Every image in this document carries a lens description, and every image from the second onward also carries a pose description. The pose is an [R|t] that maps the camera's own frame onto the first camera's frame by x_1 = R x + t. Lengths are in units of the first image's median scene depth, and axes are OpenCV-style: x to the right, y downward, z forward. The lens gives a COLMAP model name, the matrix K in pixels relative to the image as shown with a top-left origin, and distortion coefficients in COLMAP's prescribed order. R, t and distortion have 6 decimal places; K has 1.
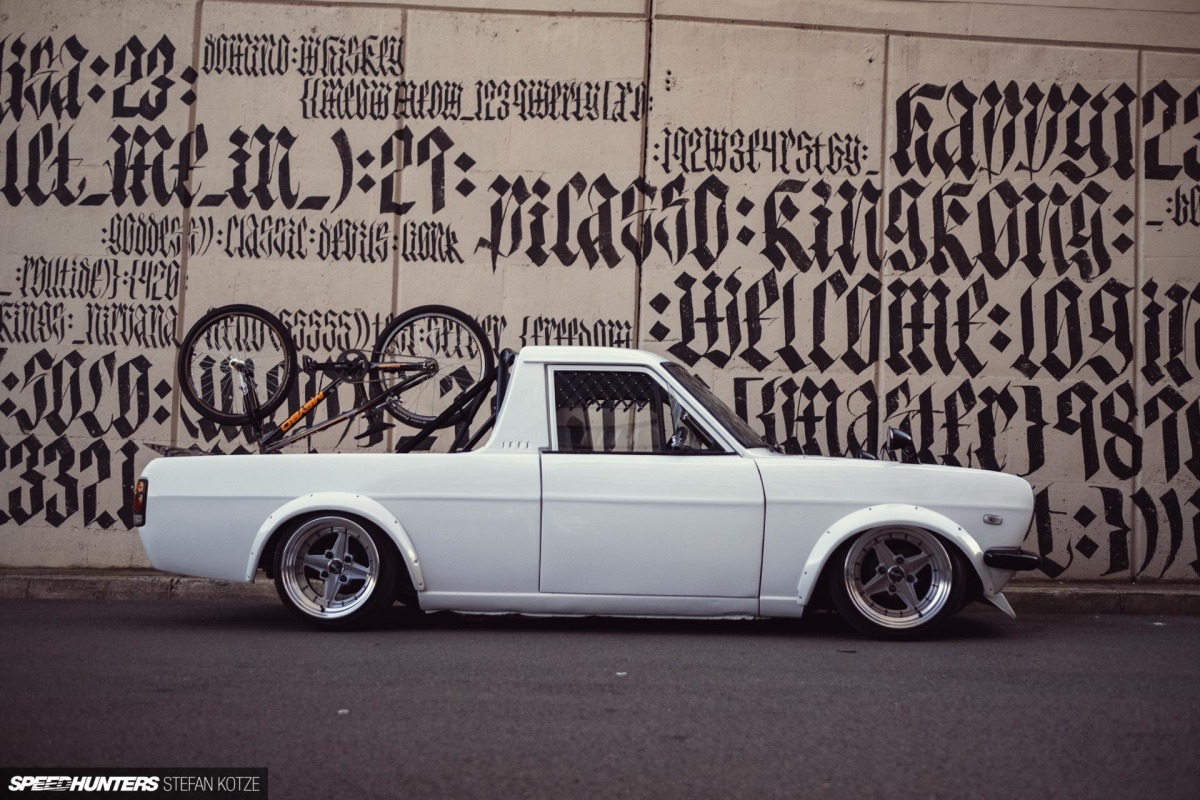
lens RADIAL K [[1204.3, 0, 600.0], [0, 1204.3, 400.0], [0, 0, 1]] dist [-0.017141, 0.056411]
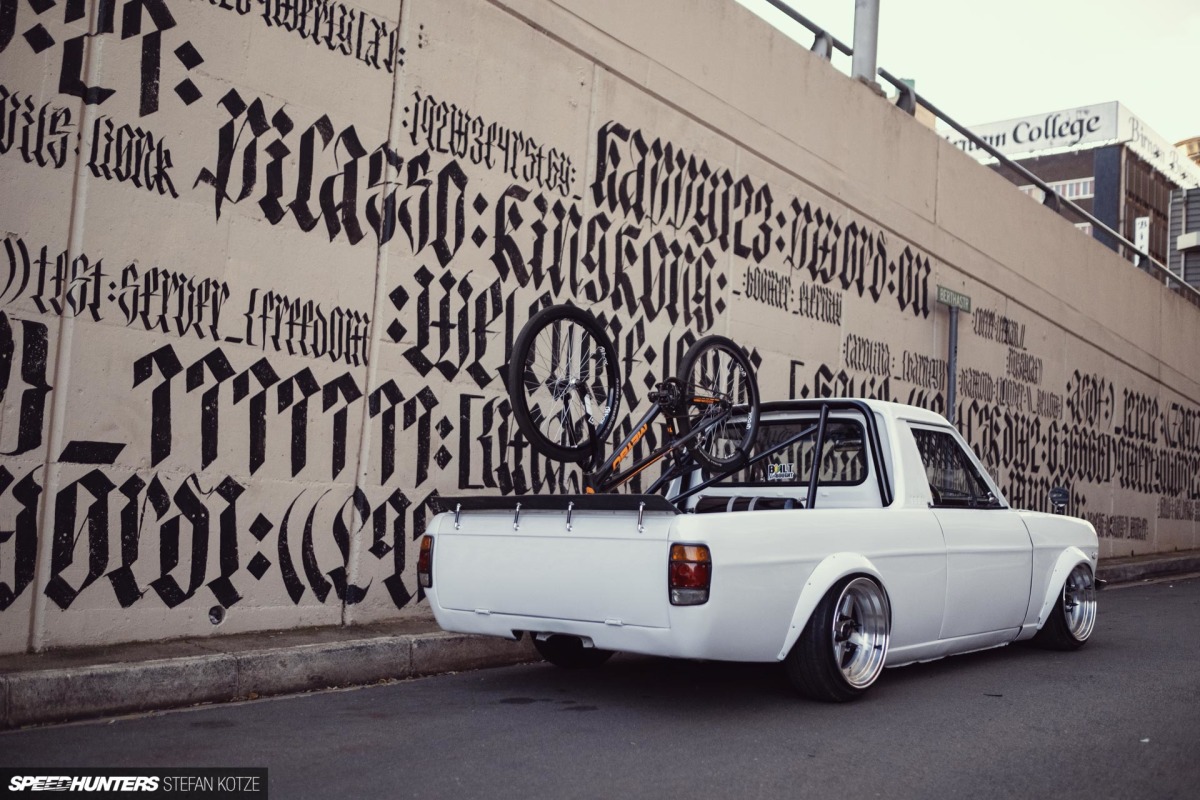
lens RADIAL K [[1214.3, 0, 611.0], [0, 1214.3, 396.0], [0, 0, 1]] dist [-0.028003, 0.073742]
pose [[0.567852, 0.073151, 0.819874, -0.557994], [-0.087623, 0.995756, -0.028155, -0.001320], [-0.818453, -0.055852, 0.571852, 0.396488]]
